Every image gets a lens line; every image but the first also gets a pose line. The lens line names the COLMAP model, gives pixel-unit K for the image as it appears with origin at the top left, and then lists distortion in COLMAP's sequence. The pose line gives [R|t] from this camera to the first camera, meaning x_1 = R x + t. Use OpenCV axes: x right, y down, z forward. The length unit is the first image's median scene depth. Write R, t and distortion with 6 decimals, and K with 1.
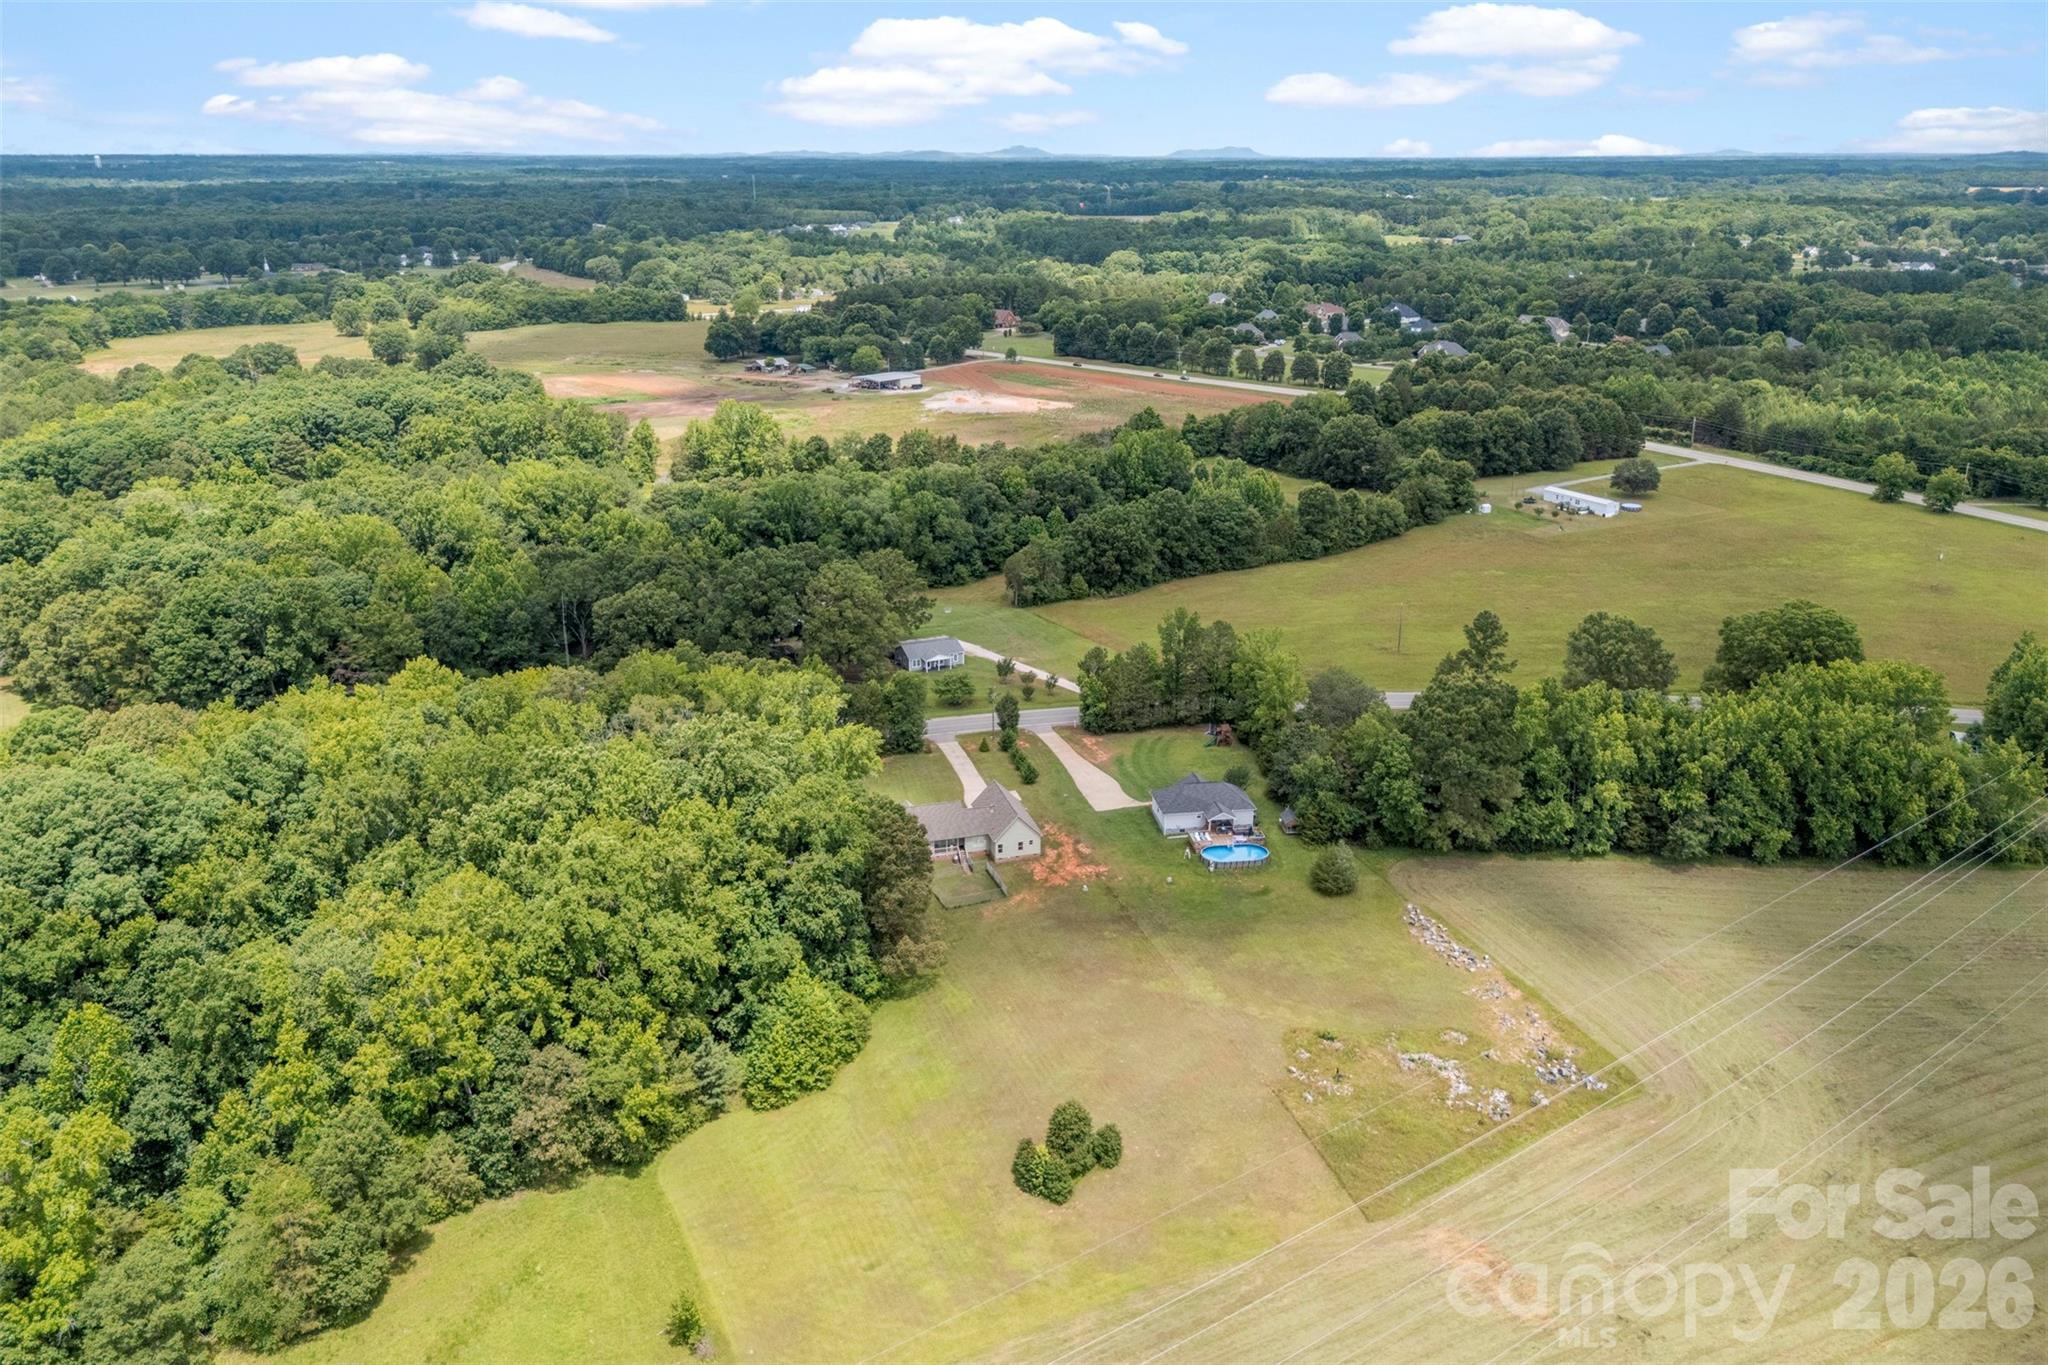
lens RADIAL K [[1507.7, 0, 1020.2], [0, 1507.7, 681.3], [0, 0, 1]] dist [0.071295, -0.086308]
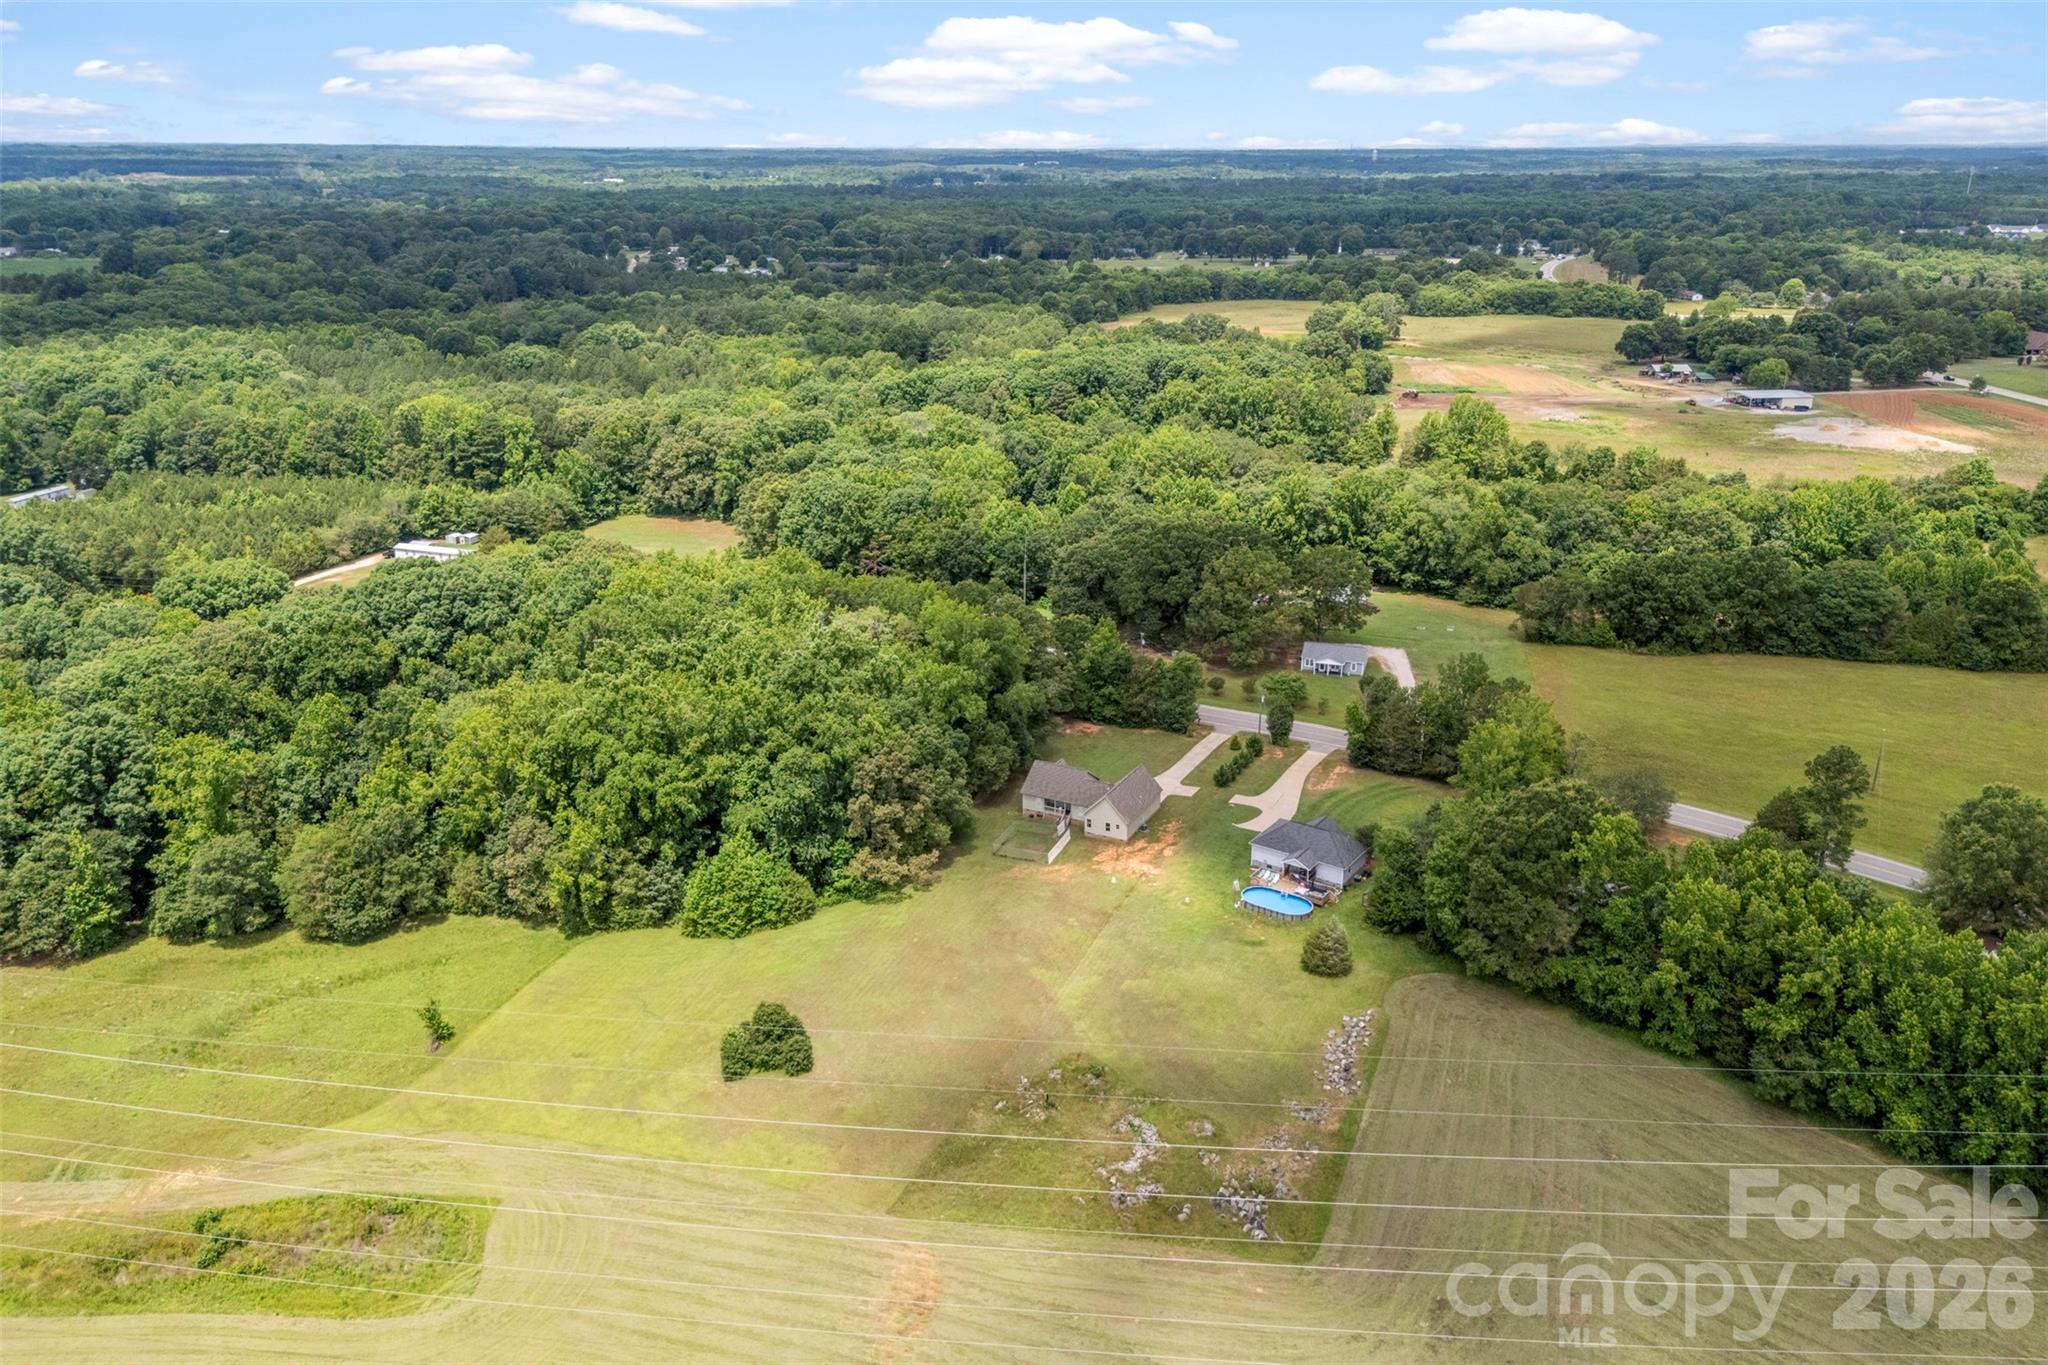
lens RADIAL K [[1507.7, 0, 1020.2], [0, 1507.7, 681.3], [0, 0, 1]] dist [0.071295, -0.086308]
pose [[0.724046, 0.227320, -0.651216, 0.347697], [-0.224916, 0.970337, 0.088645, -0.035995], [0.652050, 0.082286, 0.753697, 0.115494]]
